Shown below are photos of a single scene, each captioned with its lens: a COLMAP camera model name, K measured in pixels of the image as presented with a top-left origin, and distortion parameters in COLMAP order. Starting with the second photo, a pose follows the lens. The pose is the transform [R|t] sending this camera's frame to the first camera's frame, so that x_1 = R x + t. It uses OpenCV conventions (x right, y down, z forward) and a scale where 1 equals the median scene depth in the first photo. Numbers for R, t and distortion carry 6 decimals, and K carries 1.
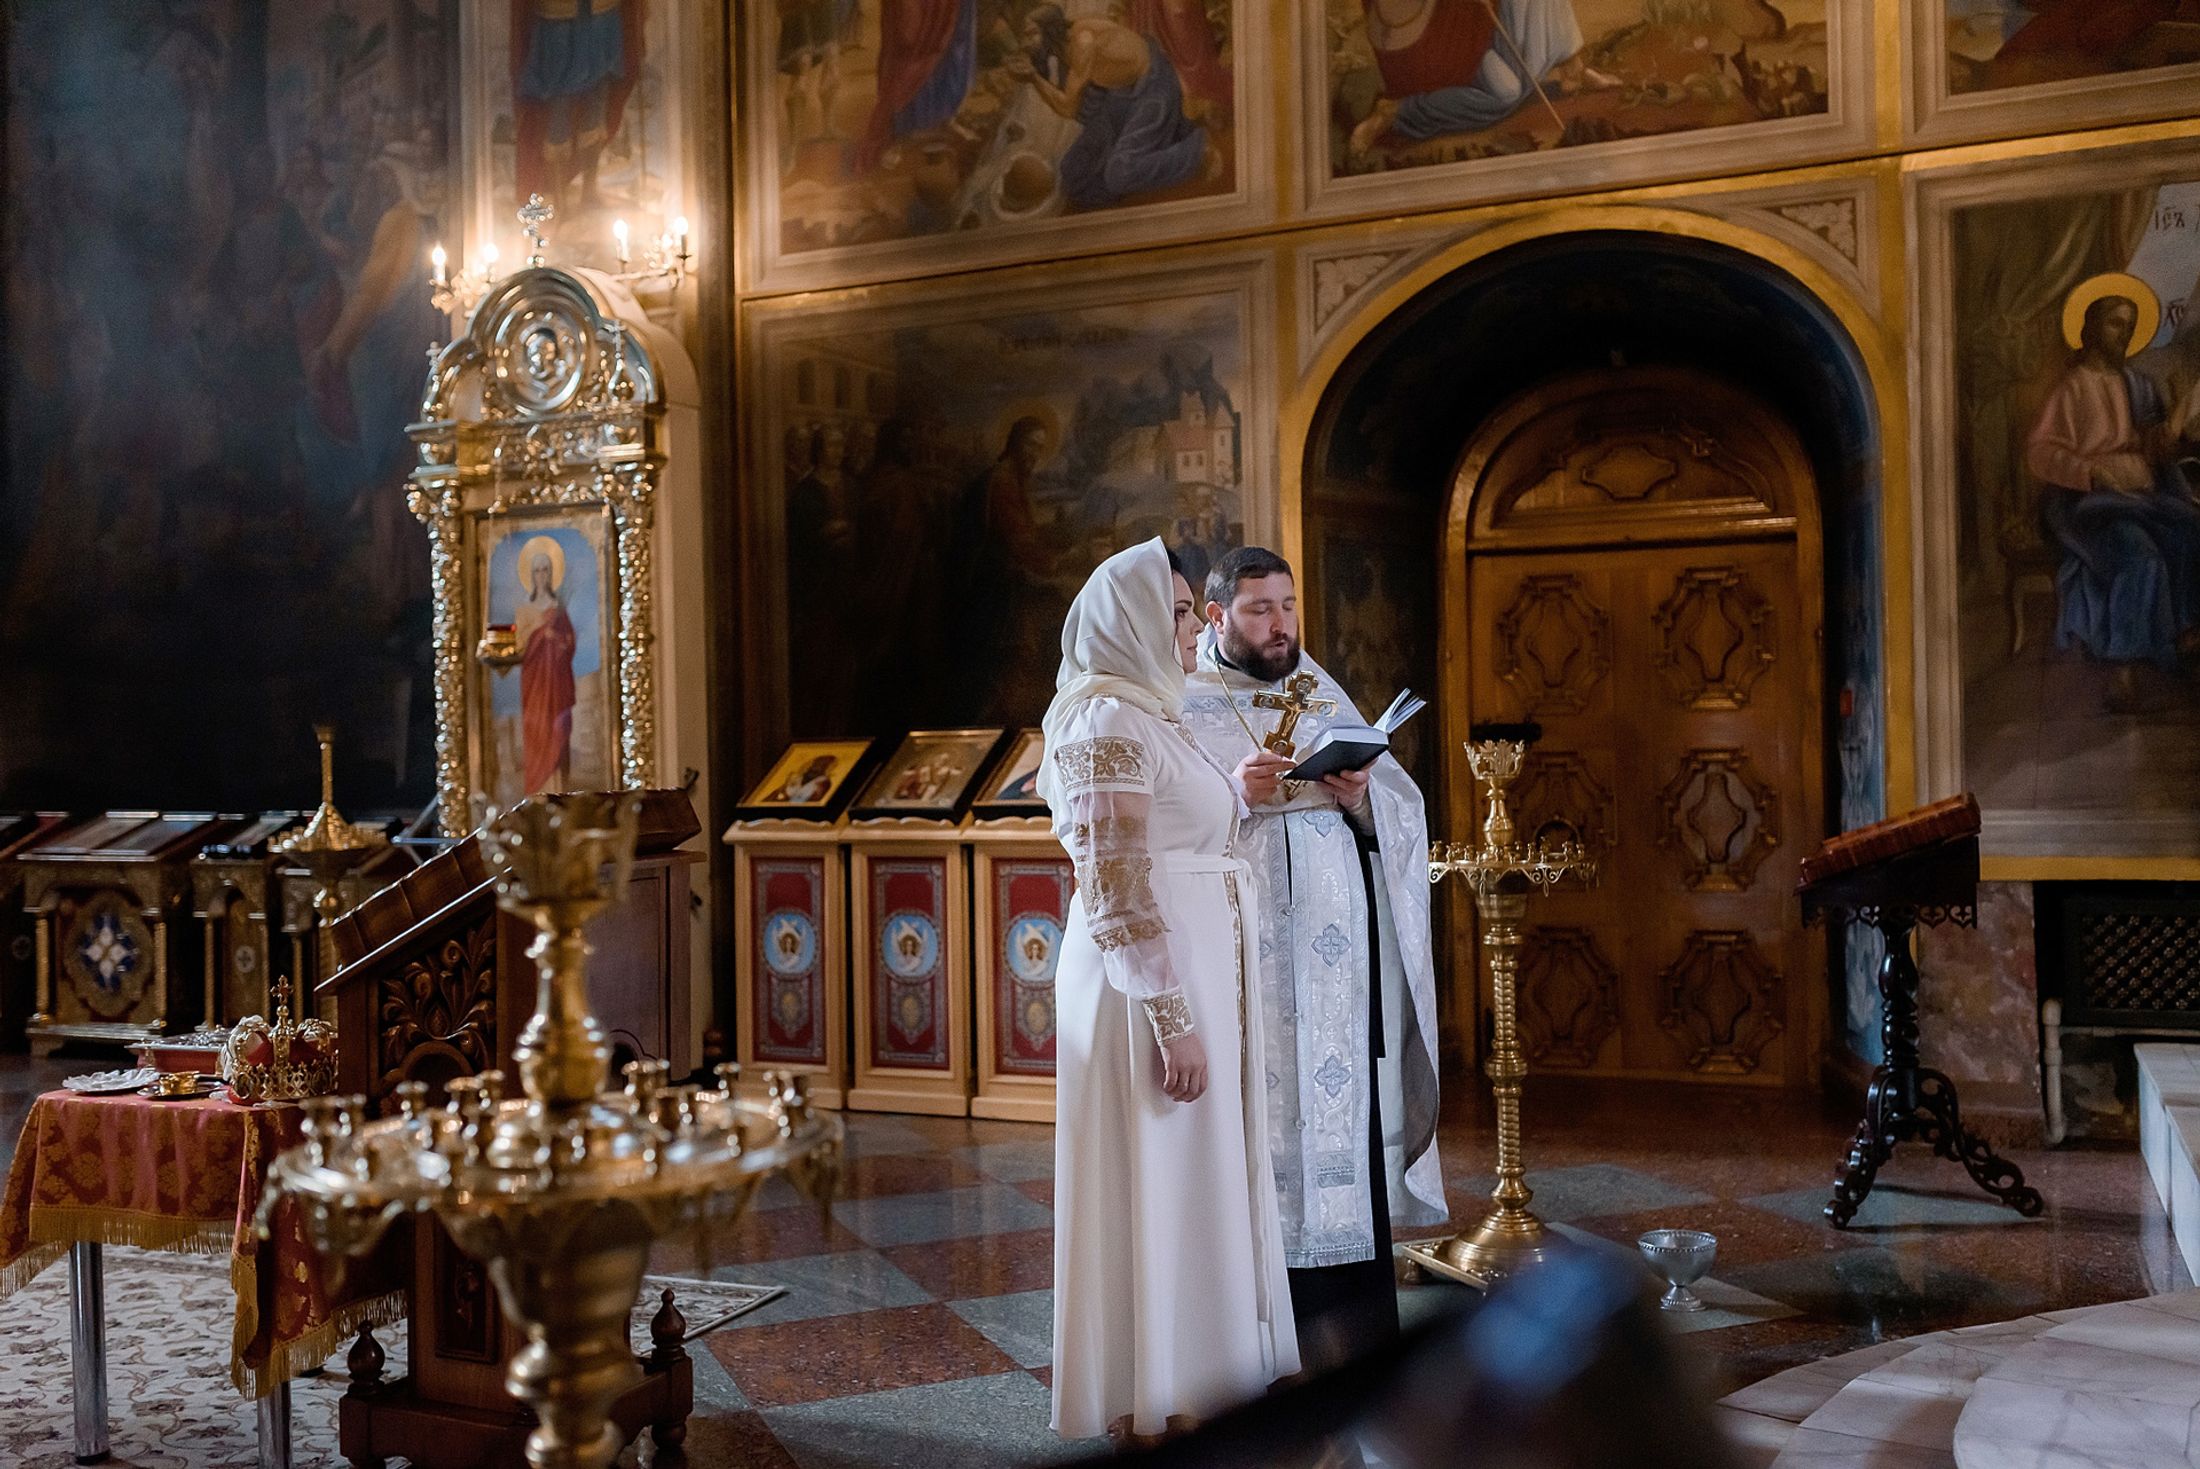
lens RADIAL K [[2133.5, 0, 1091.6], [0, 2133.5, 739.0], [0, 0, 1]] dist [-0.008498, 0.014291]
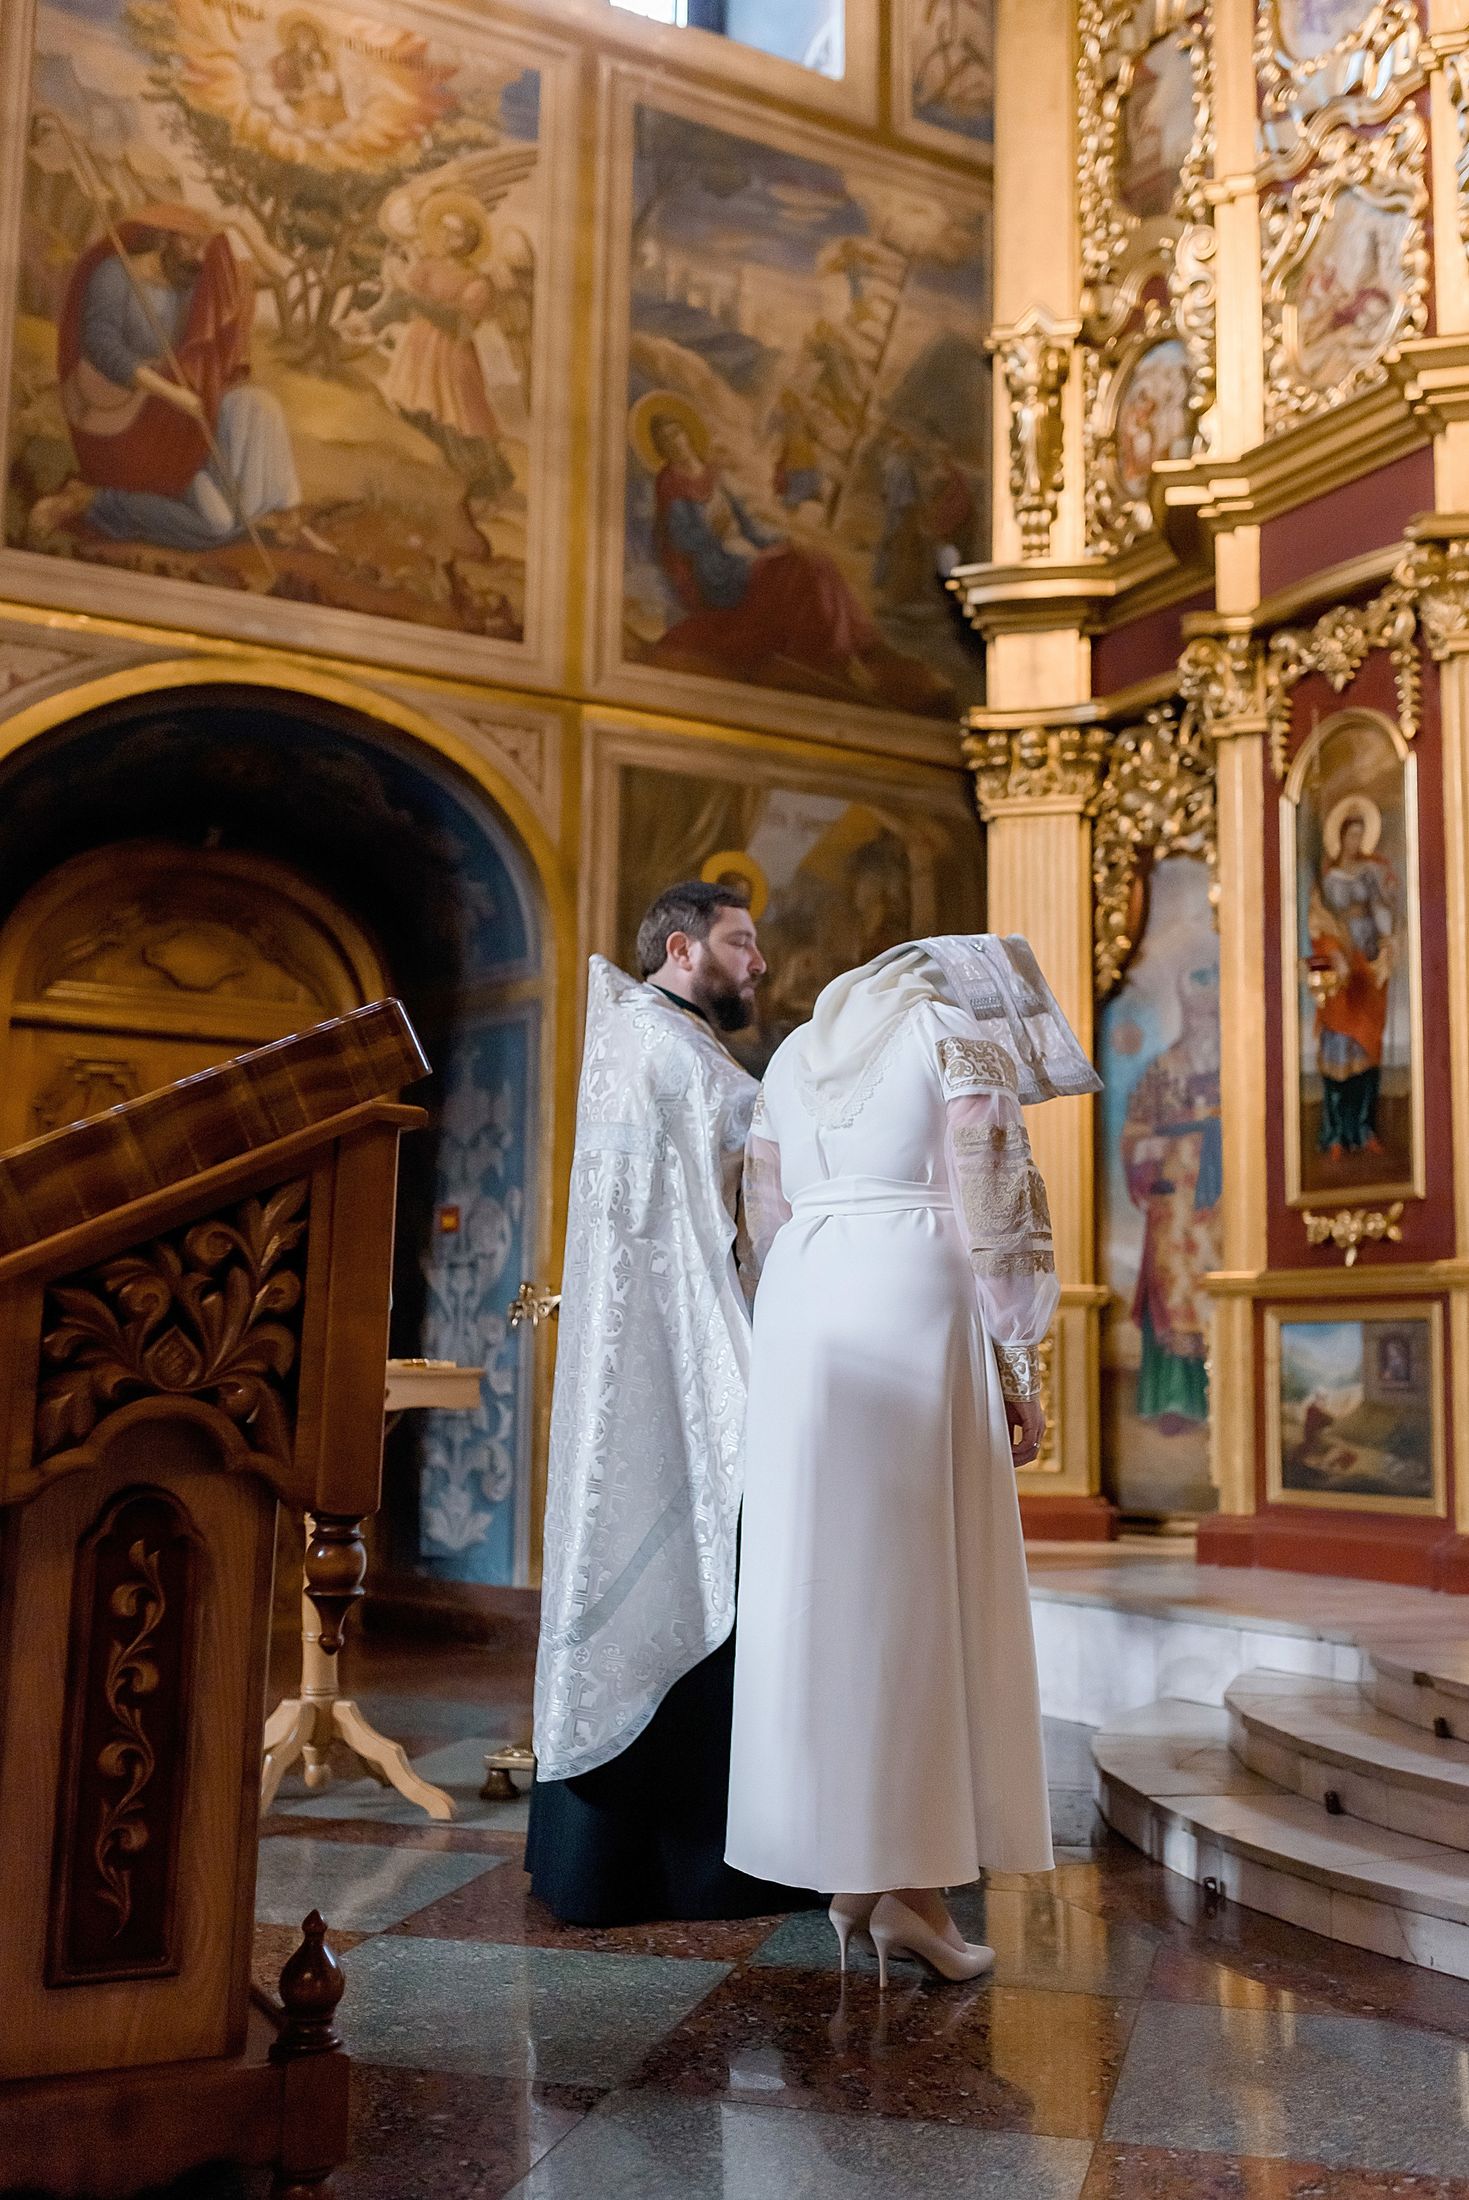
lens RADIAL K [[2133.5, 0, 740.4], [0, 2133.5, 1096.3], [0, 0, 1]] dist [-0.008498, 0.014291]
pose [[0.607552, 0.137492, 0.782289, -0.354529], [-0.023486, 0.987583, -0.155333, 0.078642], [-0.793933, 0.076000, 0.603237, 0.288505]]
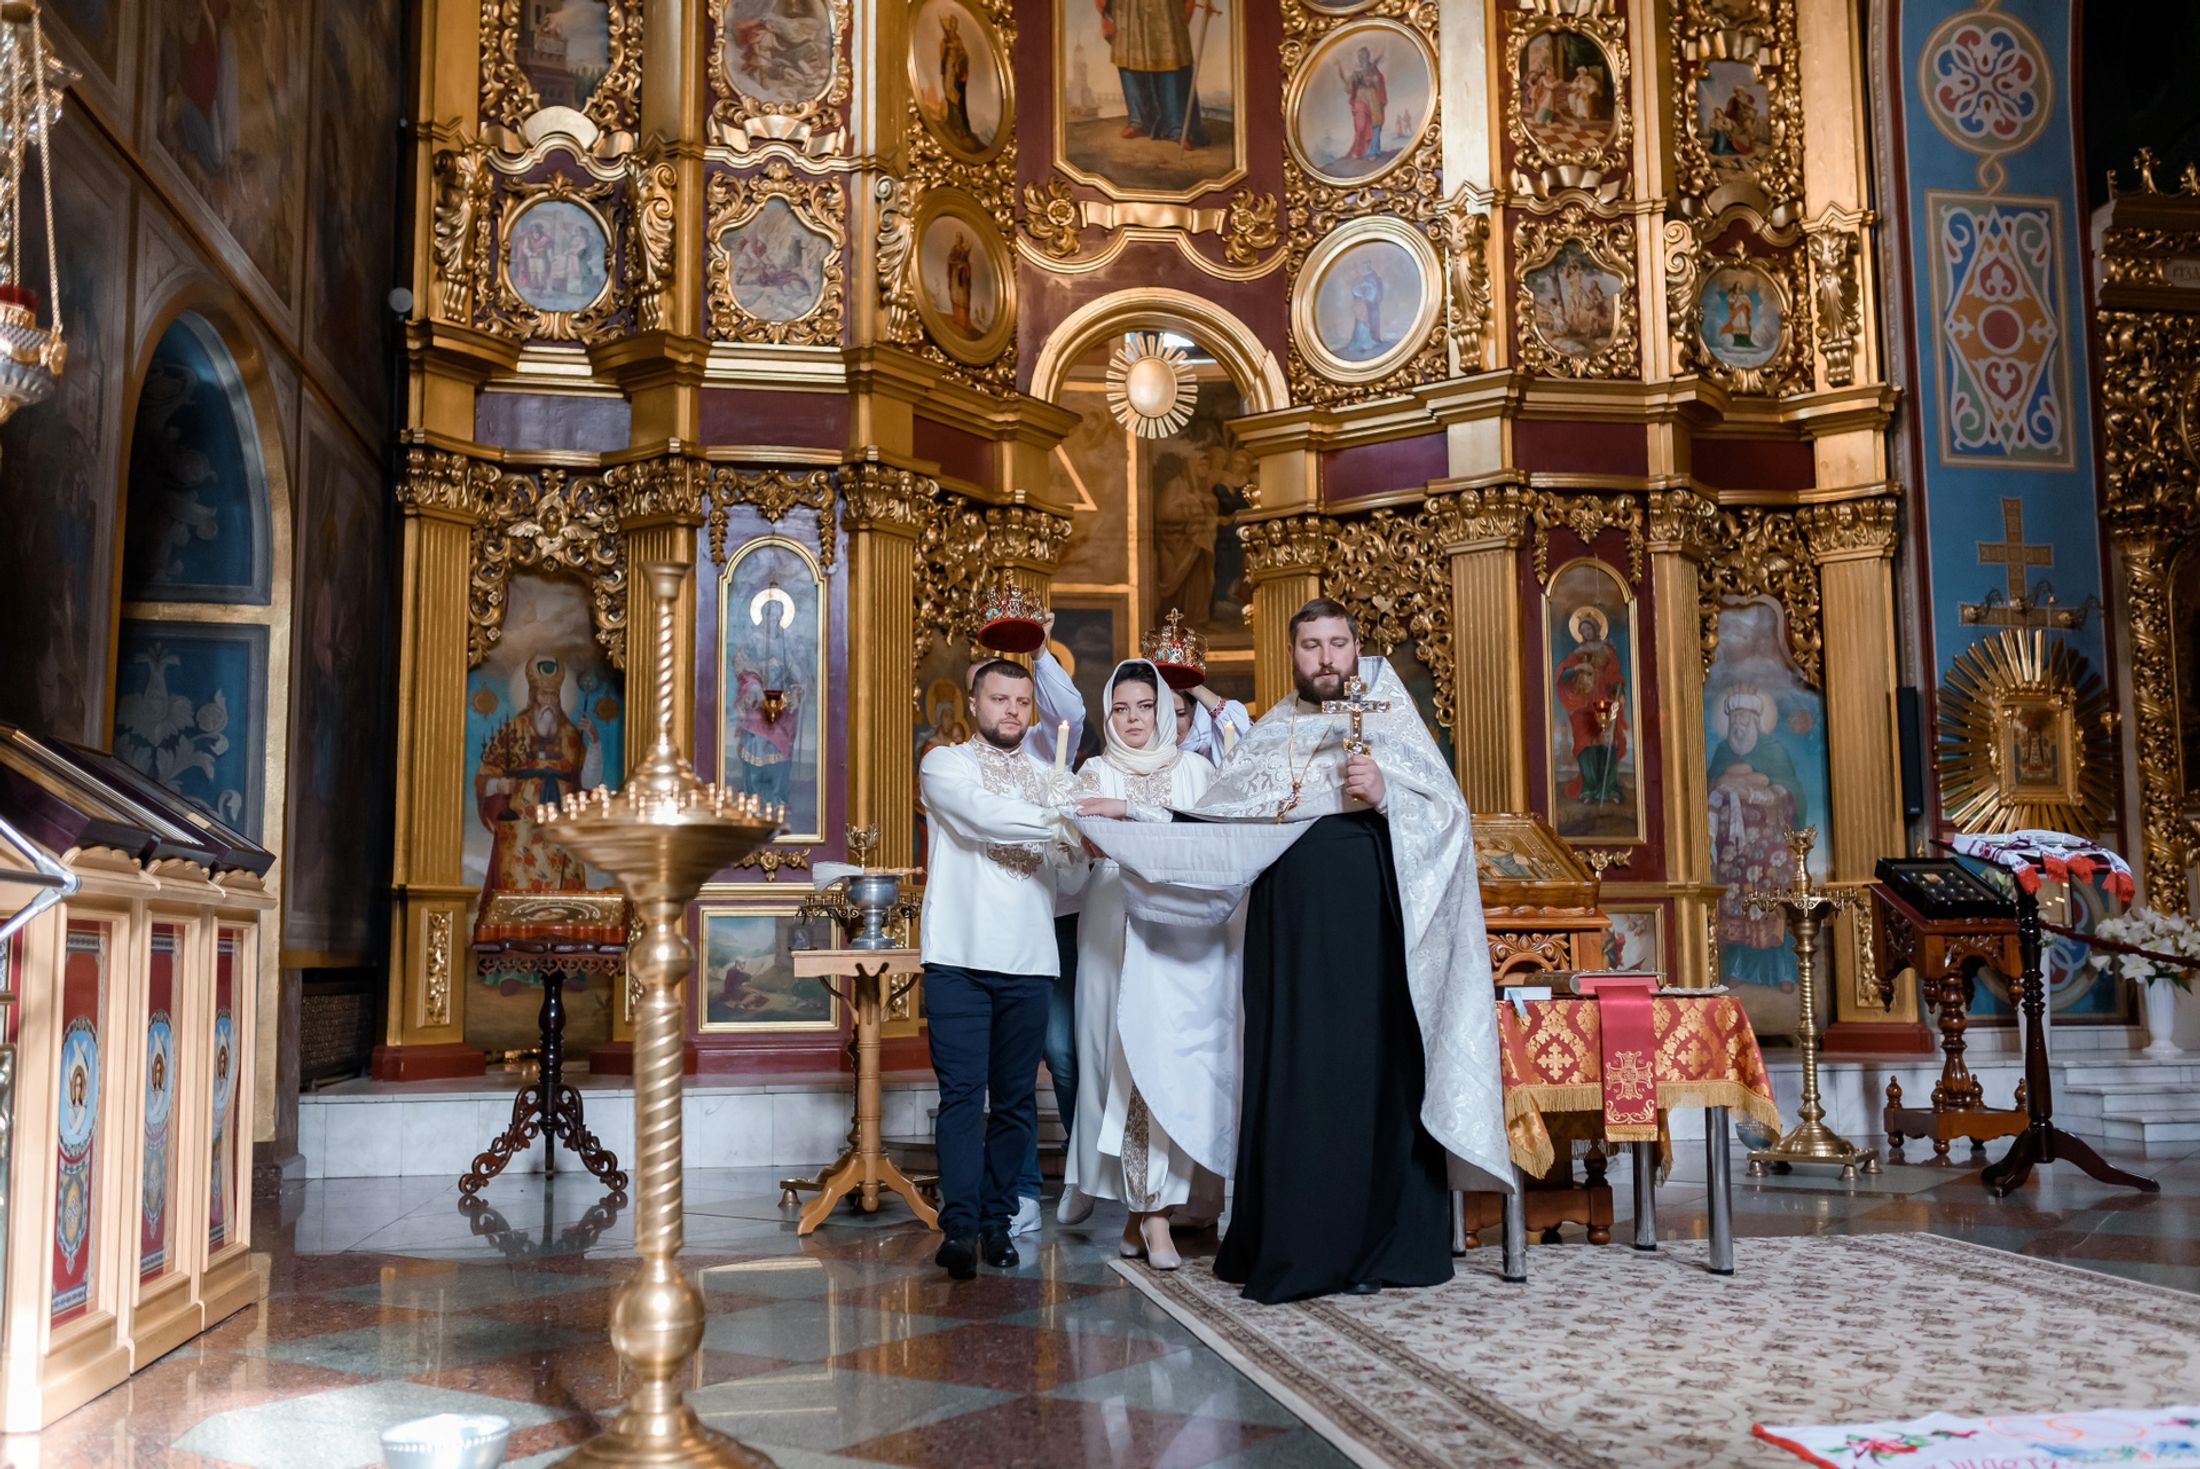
lens RADIAL K [[2064.2, 0, 1100.7], [0, 2064.2, 739.5], [0, 0, 1]] dist [-0.004914, 0.005022]
pose [[-0.543673, 0.119108, 0.830802, -0.771486], [0.025942, 0.991791, -0.125212, 0.088837], [-0.838896, -0.046521, -0.542300, 1.165891]]
